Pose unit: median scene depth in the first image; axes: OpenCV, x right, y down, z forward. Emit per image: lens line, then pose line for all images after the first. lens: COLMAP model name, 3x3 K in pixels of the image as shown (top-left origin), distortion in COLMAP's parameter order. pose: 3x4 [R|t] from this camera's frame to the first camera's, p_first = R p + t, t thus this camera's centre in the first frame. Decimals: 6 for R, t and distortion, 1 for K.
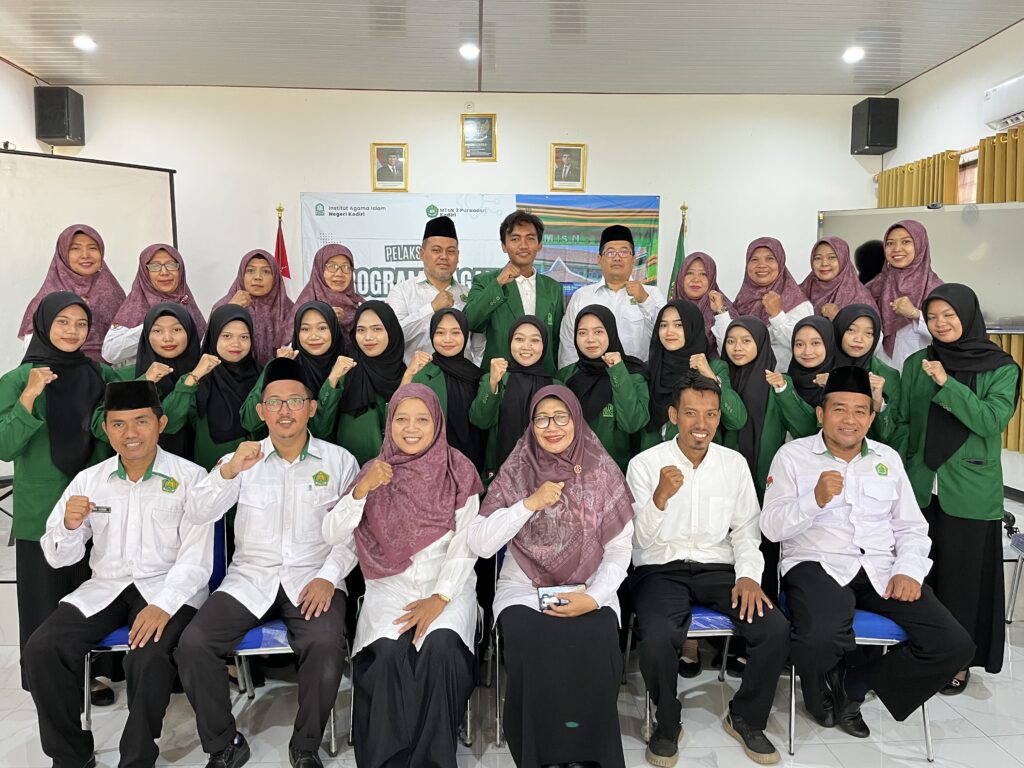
lens RADIAL K [[790.3, 0, 518.0], [0, 790.3, 382.3], [0, 0, 1]] dist [0.040260, -0.056682]
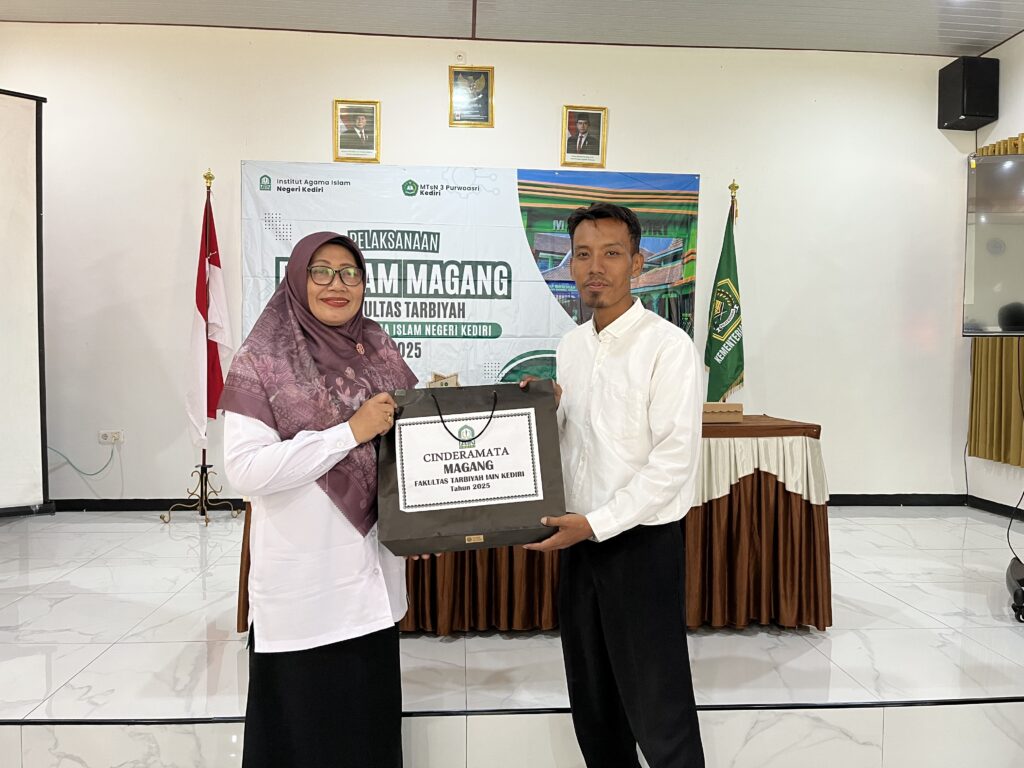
lens RADIAL K [[790.3, 0, 514.4], [0, 790.3, 382.1], [0, 0, 1]] dist [0.040260, -0.056682]
pose [[0.999771, 0.014324, 0.015917, -0.015279], [-0.013541, 0.998744, -0.048239, 0.011519], [-0.016588, 0.048013, 0.998709, 0.226704]]
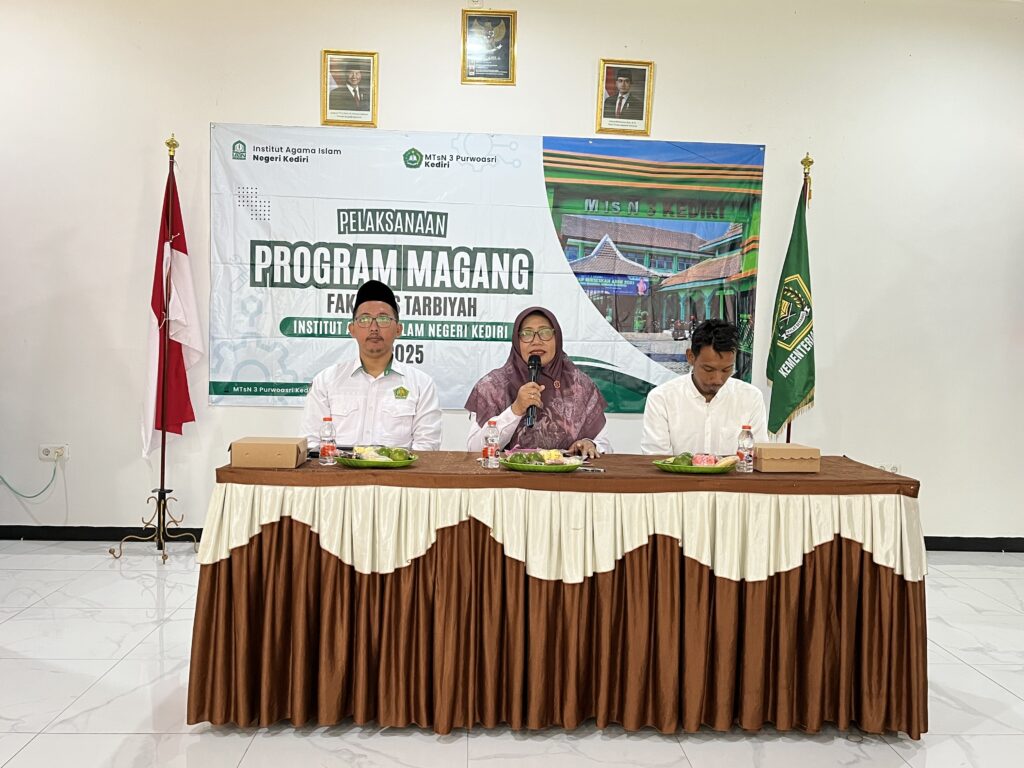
lens RADIAL K [[909.5, 0, 511.7], [0, 909.5, 381.5], [0, 0, 1]] dist [0.045701, -0.052471]
pose [[0.999470, 0.031250, -0.009110, -0.015238], [-0.031482, 0.999152, -0.026534, -0.016537], [0.008273, 0.026807, 0.999606, 0.260414]]
